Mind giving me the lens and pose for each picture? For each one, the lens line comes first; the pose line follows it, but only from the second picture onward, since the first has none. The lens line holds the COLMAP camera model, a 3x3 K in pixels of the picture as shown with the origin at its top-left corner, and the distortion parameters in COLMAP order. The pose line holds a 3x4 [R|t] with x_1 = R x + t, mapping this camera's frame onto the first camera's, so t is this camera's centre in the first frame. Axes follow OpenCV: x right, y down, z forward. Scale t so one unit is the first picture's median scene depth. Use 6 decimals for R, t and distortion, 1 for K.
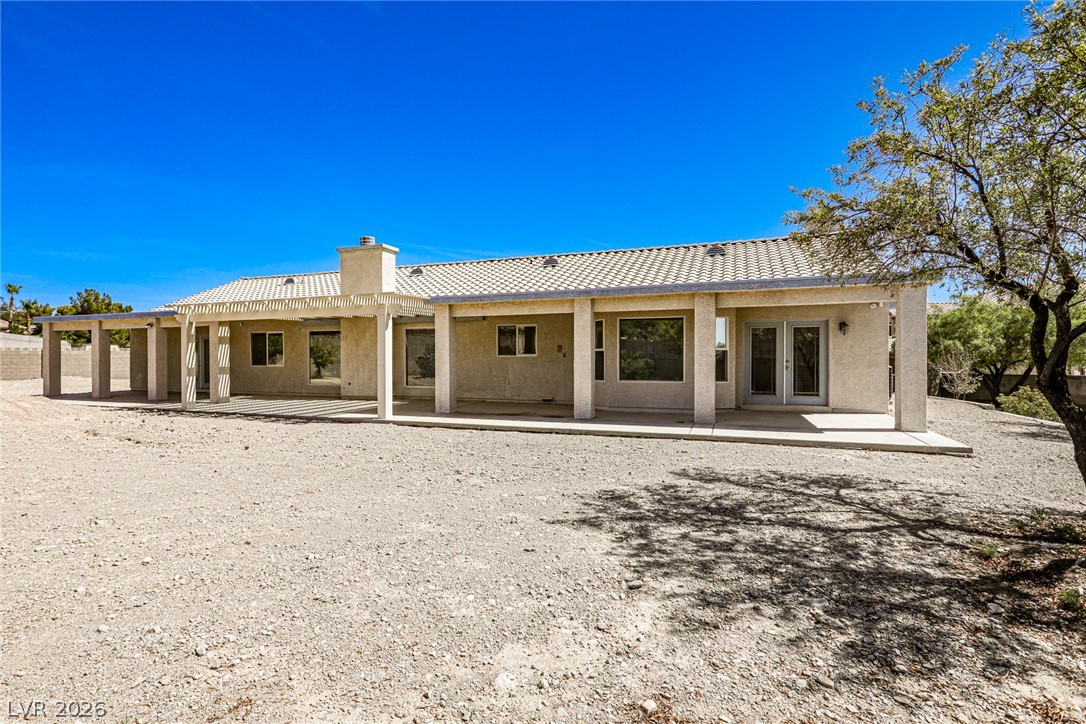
lens RADIAL K [[531.3, 0, 543.0], [0, 531.3, 362.0], [0, 0, 1]] dist [-0.014454, 0.000131]
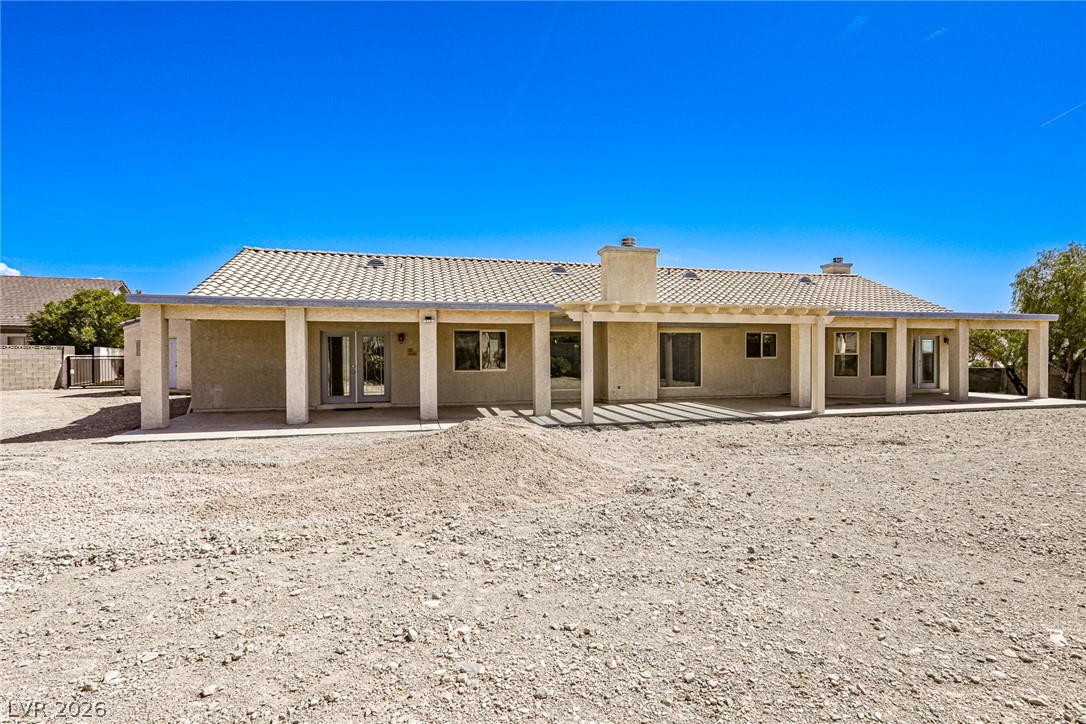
lens RADIAL K [[449.9, 0, 543.0], [0, 449.9, 362.0], [0, 0, 1]] dist [-0.001353, -0.000028]
pose [[0.824540, -0.000556, 0.565804, -0.743479], [0.008029, 0.999910, -0.010719, 0.001627], [-0.565747, 0.013382, 0.824470, 0.303126]]
